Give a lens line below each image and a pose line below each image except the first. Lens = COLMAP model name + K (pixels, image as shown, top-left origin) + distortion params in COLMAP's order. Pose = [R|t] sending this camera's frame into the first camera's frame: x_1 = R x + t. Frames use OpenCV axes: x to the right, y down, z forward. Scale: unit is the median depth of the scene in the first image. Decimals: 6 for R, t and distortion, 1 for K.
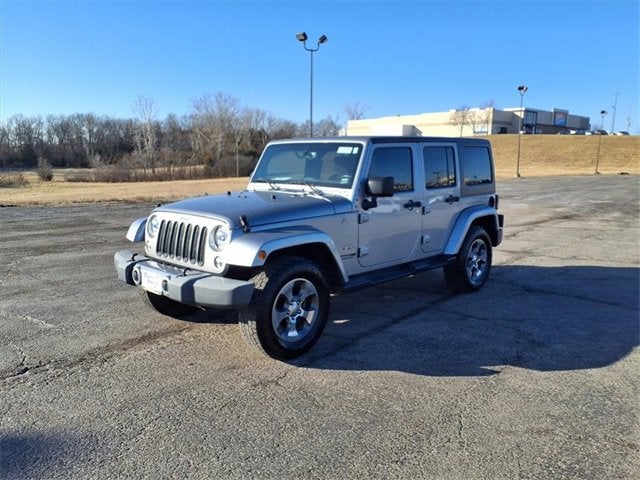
lens RADIAL K [[509.0, 0, 320.0], [0, 509.0, 240.0], [0, 0, 1]] dist [0.079713, -0.112064]
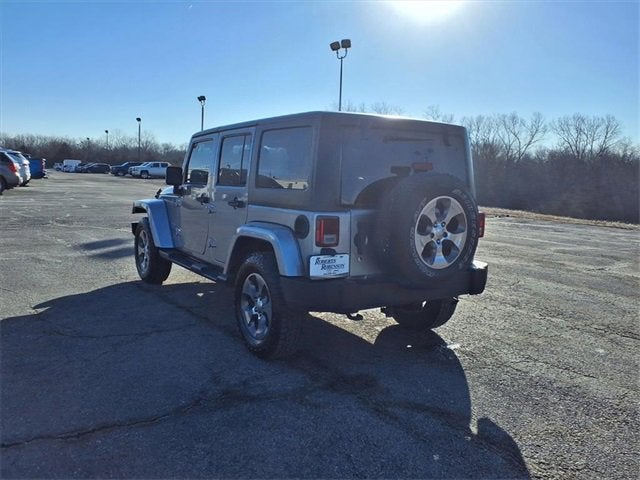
lens RADIAL K [[522.2, 0, 320.0], [0, 522.2, 240.0], [0, 0, 1]] dist [0.081526, -0.132892]
pose [[-0.210470, 0.109719, -0.971424, 0.974151], [-0.188984, 0.970371, 0.150546, -0.164112], [0.959160, 0.215269, -0.183499, 1.259965]]
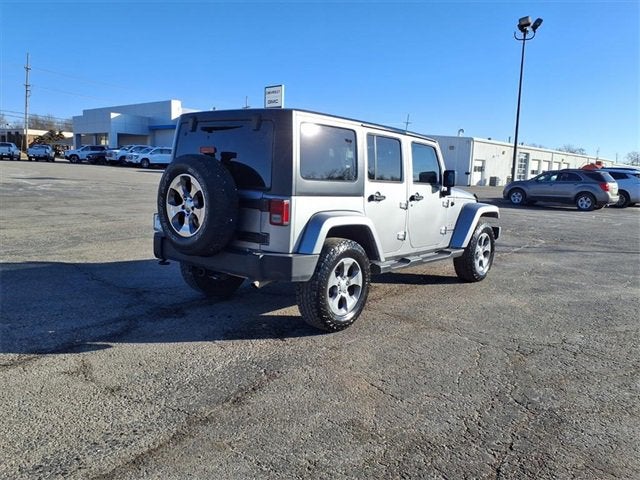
lens RADIAL K [[509.8, 0, 324.4], [0, 509.8, 240.6], [0, 0, 1]] dist [0.079202, -0.115475]
pose [[-0.995402, -0.041685, -0.086243, 0.203849], [-0.065132, 0.954724, 0.290275, -0.279337], [0.070238, 0.294558, -0.953049, 1.990784]]
